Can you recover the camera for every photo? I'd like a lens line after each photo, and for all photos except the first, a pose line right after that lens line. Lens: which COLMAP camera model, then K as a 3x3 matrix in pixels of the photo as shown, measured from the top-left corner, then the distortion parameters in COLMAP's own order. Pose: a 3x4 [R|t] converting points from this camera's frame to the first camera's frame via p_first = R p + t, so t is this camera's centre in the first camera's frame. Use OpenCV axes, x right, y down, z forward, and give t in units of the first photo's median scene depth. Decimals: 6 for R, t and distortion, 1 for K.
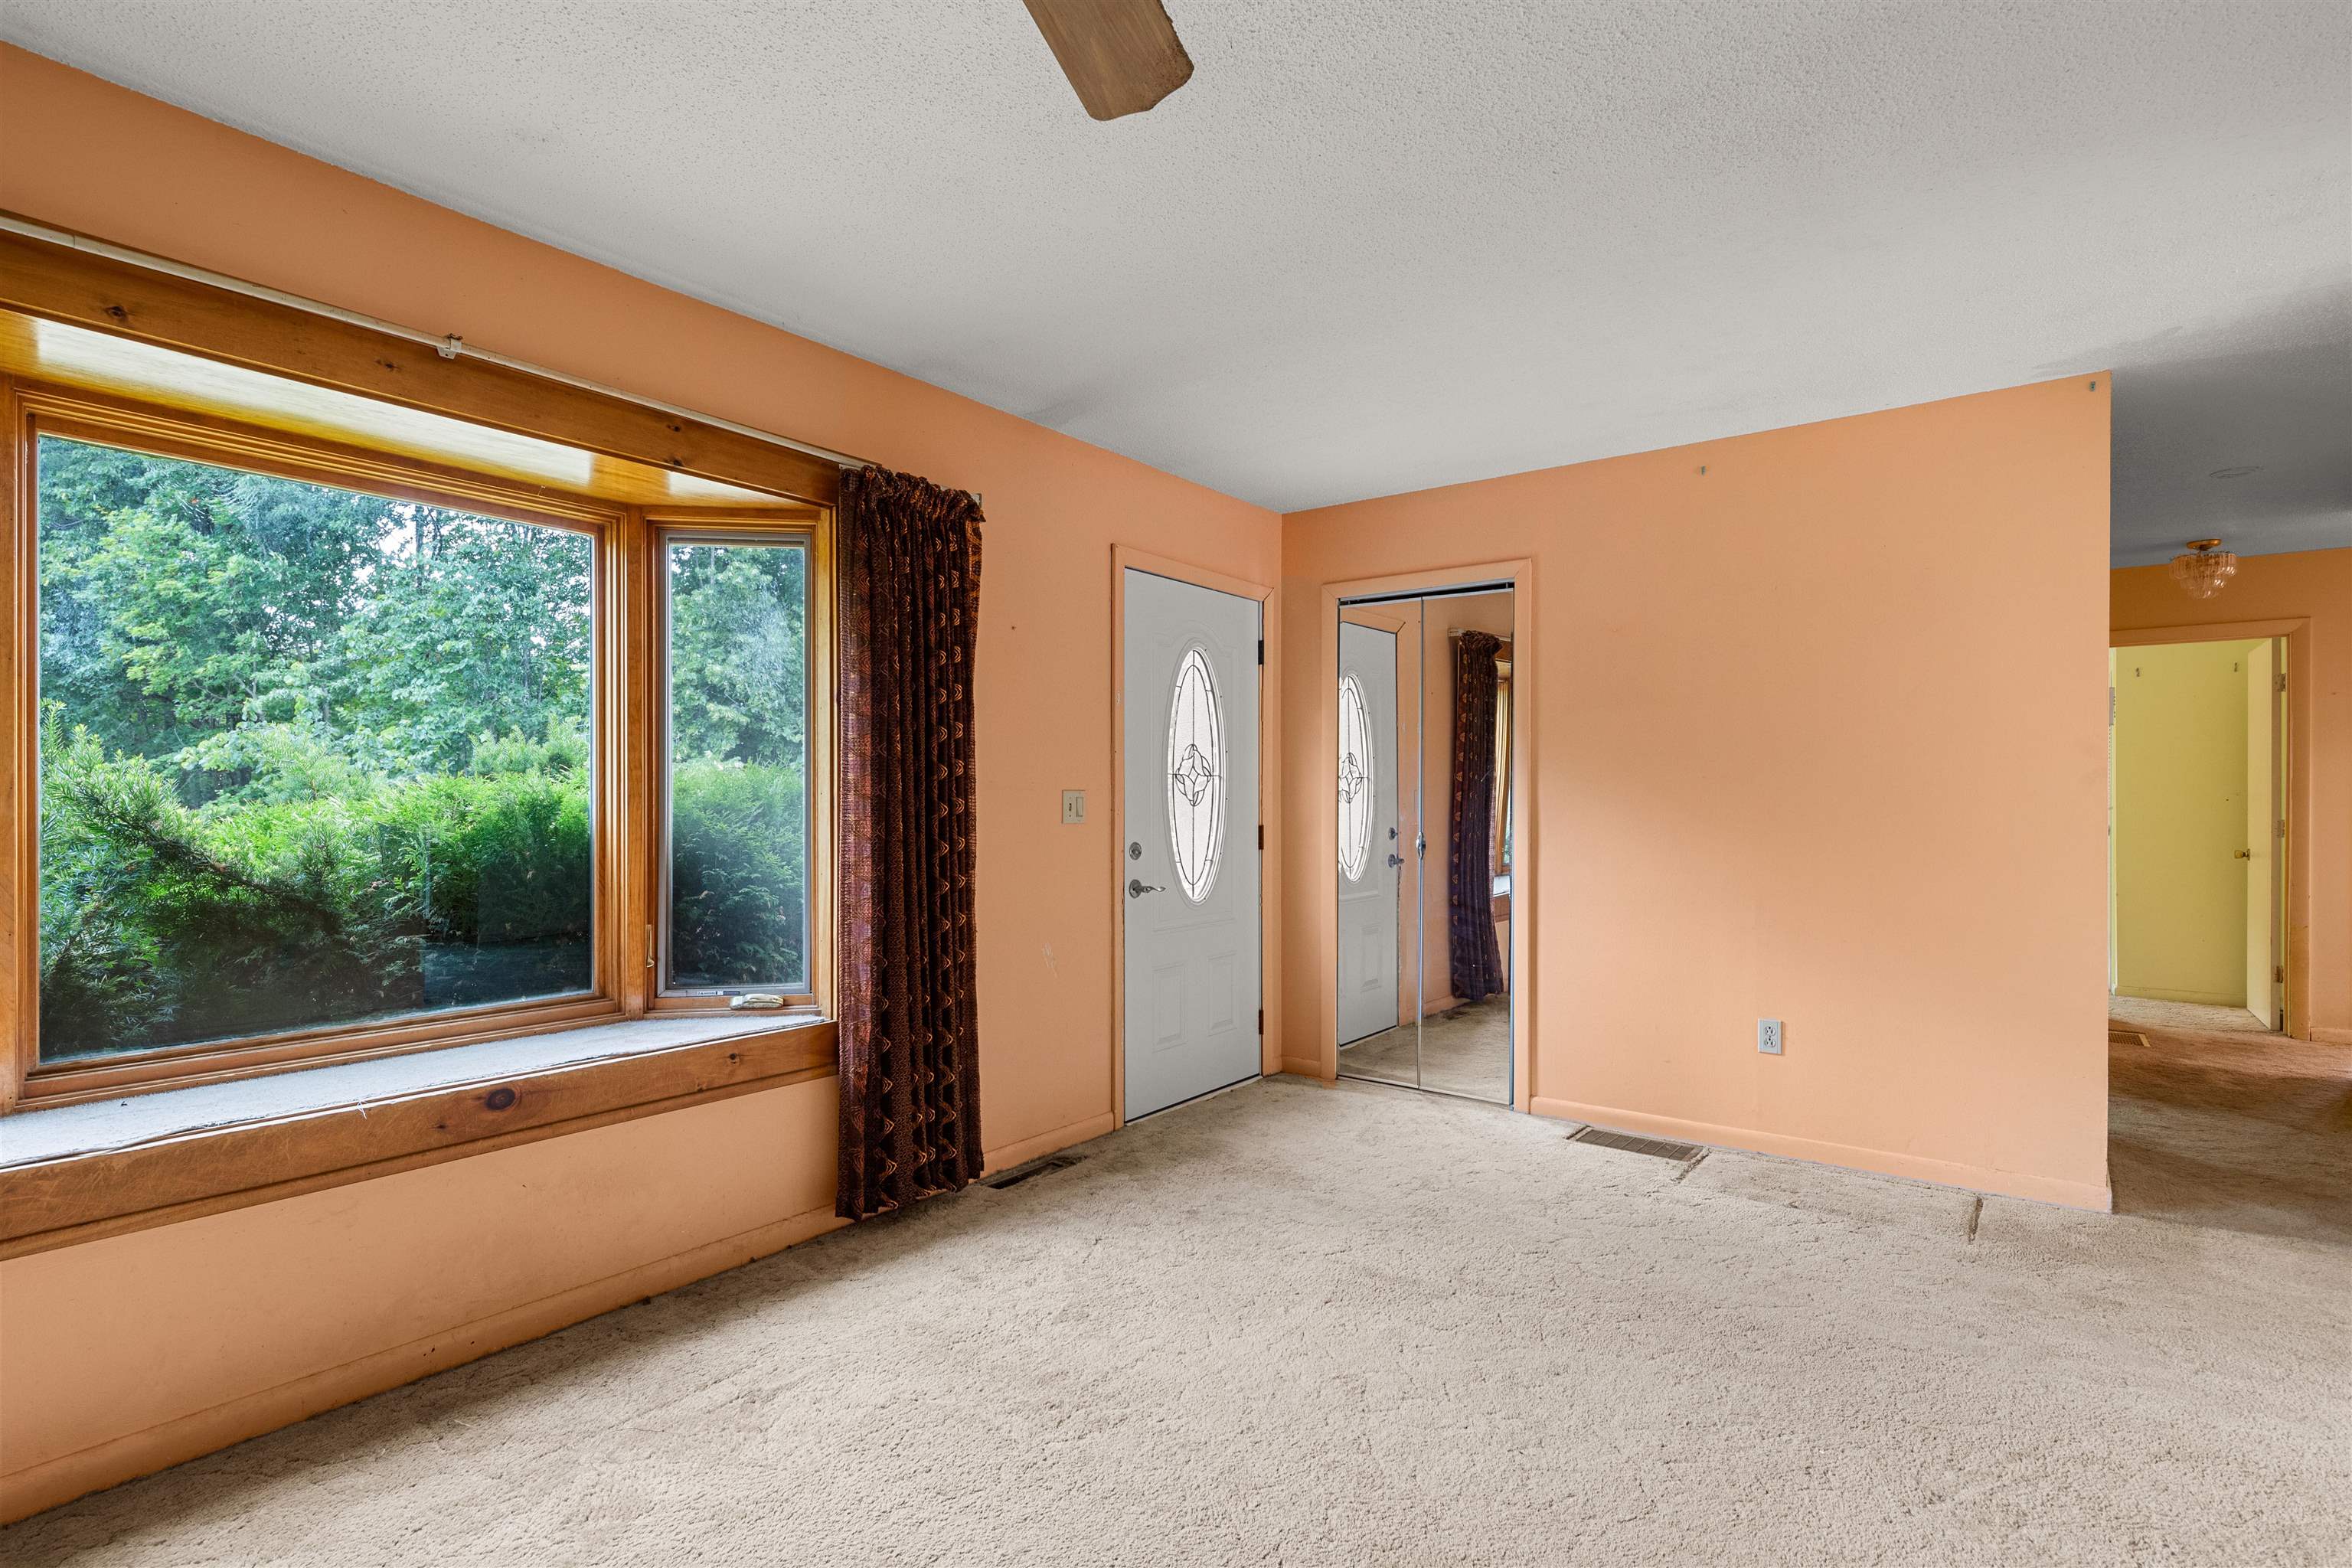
lens RADIAL K [[1145.5, 0, 1176.0], [0, 1145.5, 784.0], [0, 0, 1]] dist [0.000175, -0.000113]
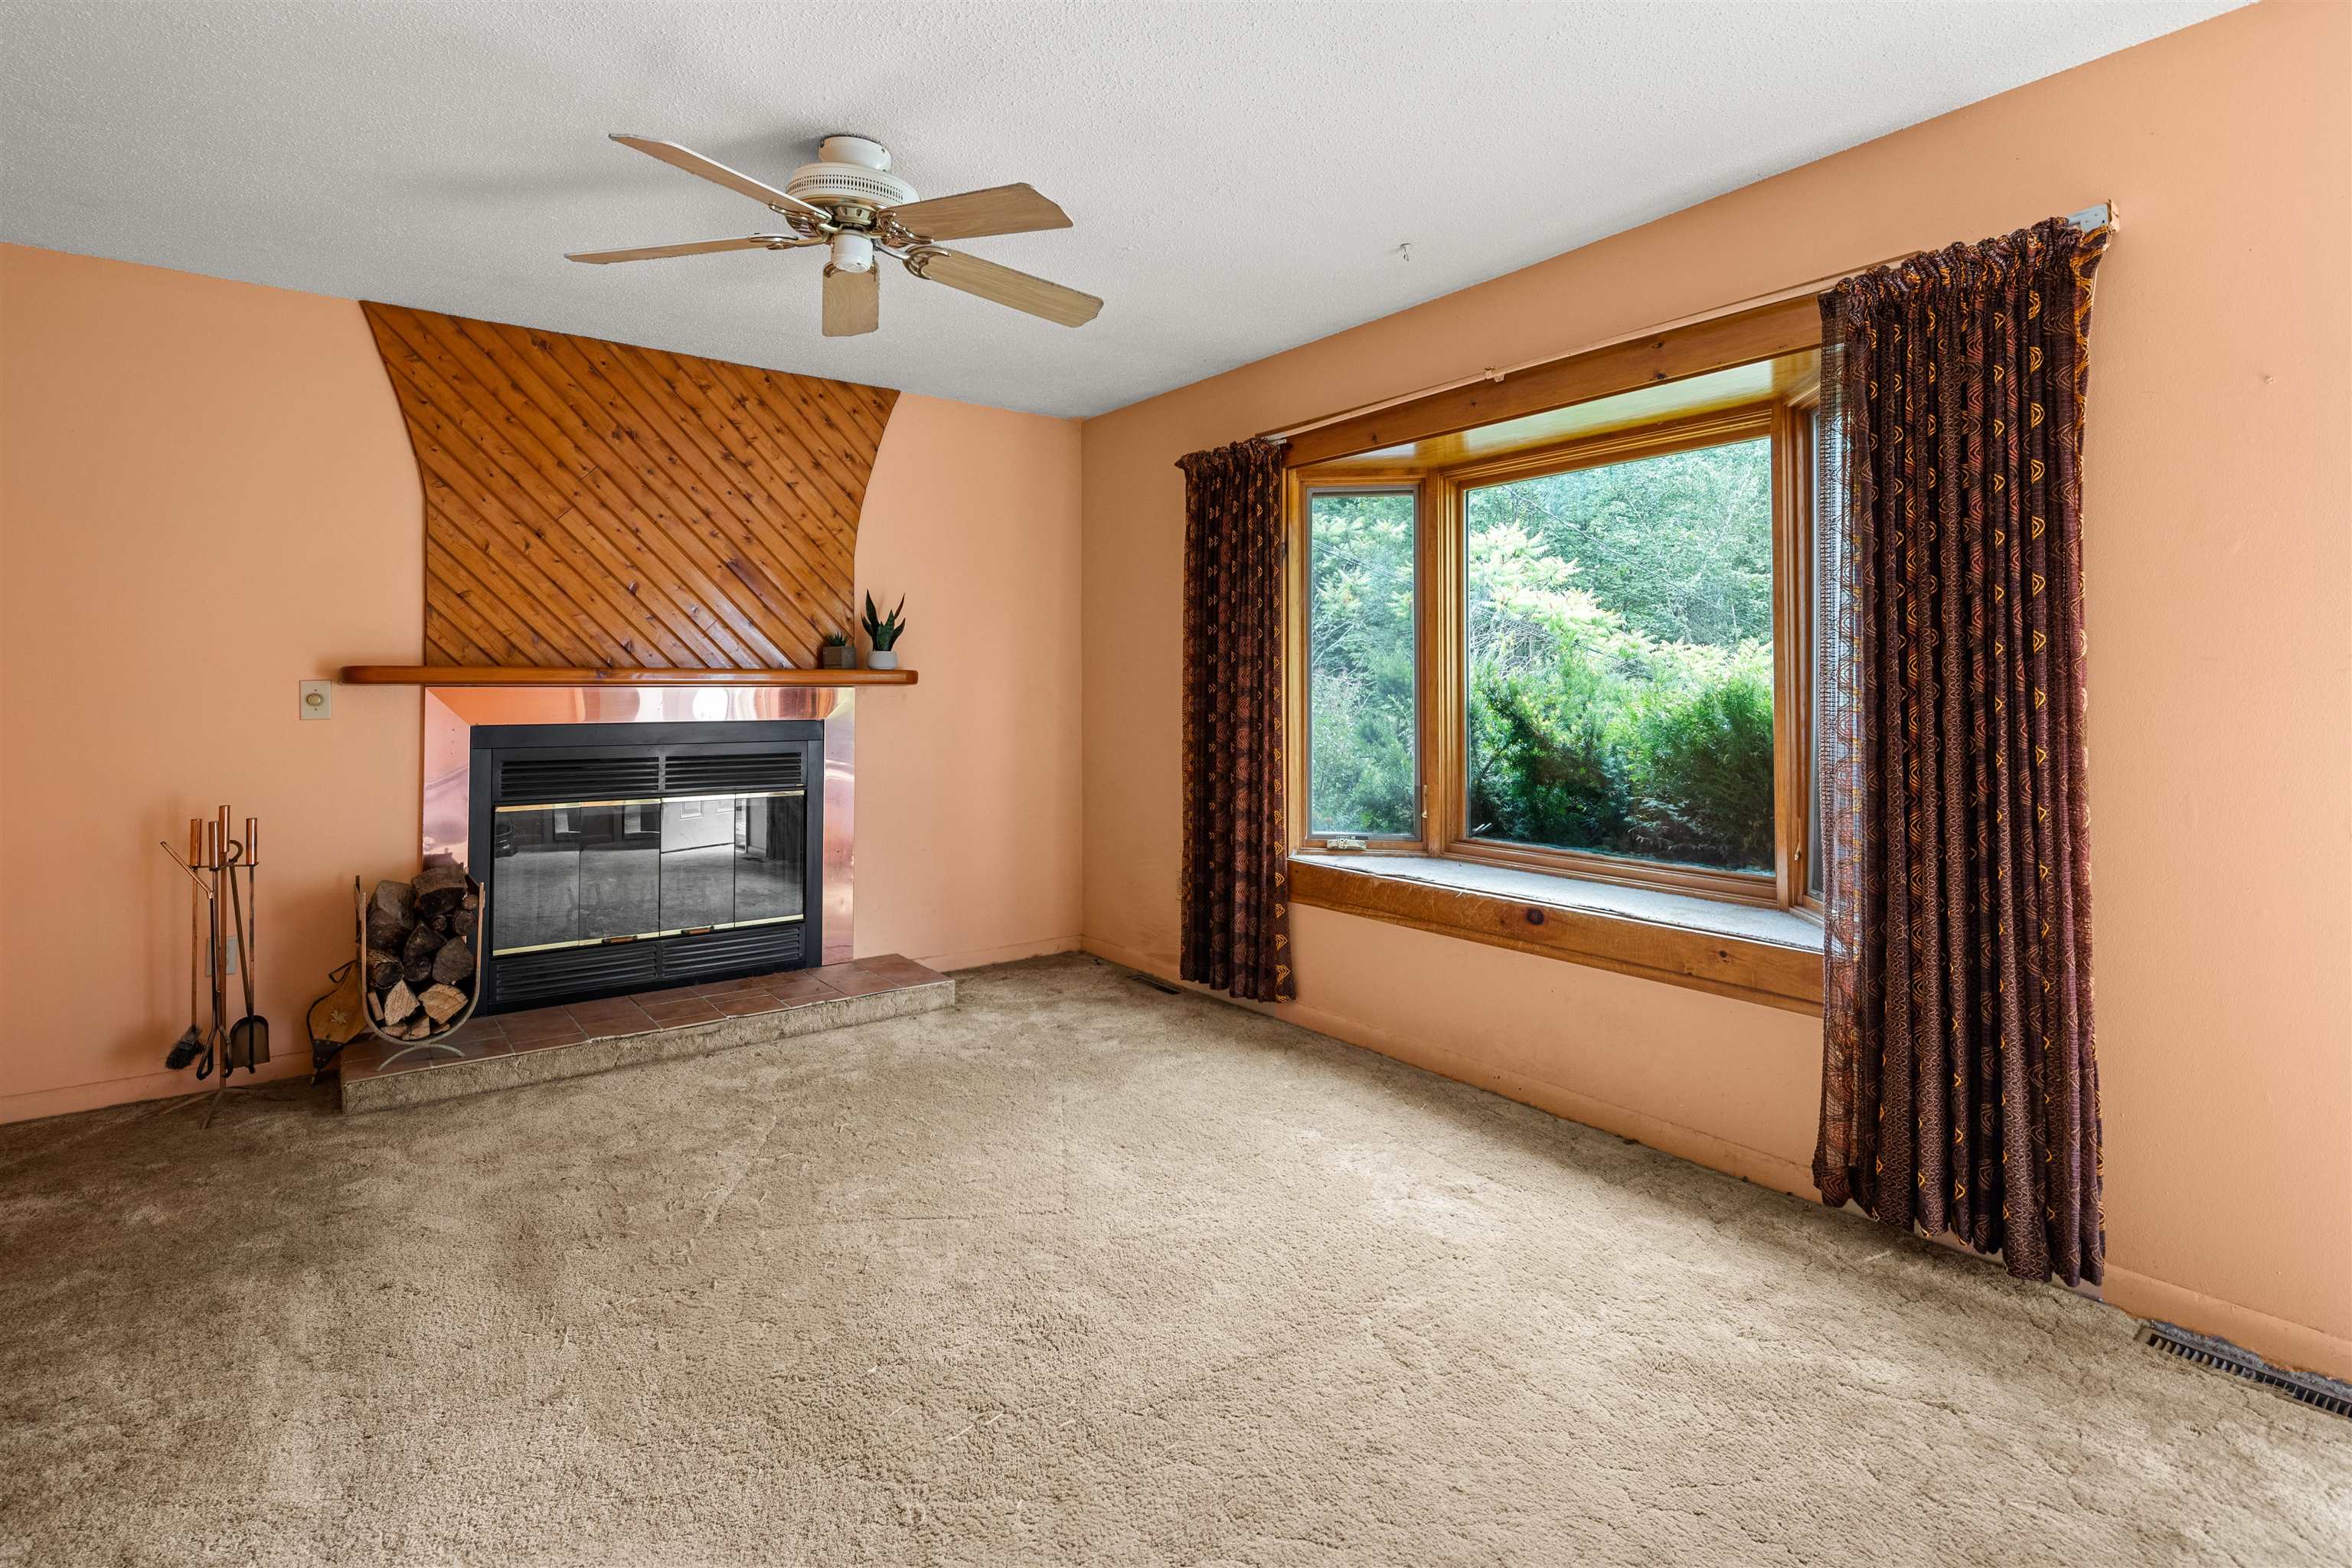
lens RADIAL K [[1143.3, 0, 1175.9], [0, 1143.3, 667.8], [0, 0, 1]] dist [0.000449, -0.000232]
pose [[-0.291228, -0.024503, -0.956340, 0.726495], [0.011344, 0.999513, -0.029064, 0.018142], [0.956586, -0.019313, -0.290809, 0.892762]]
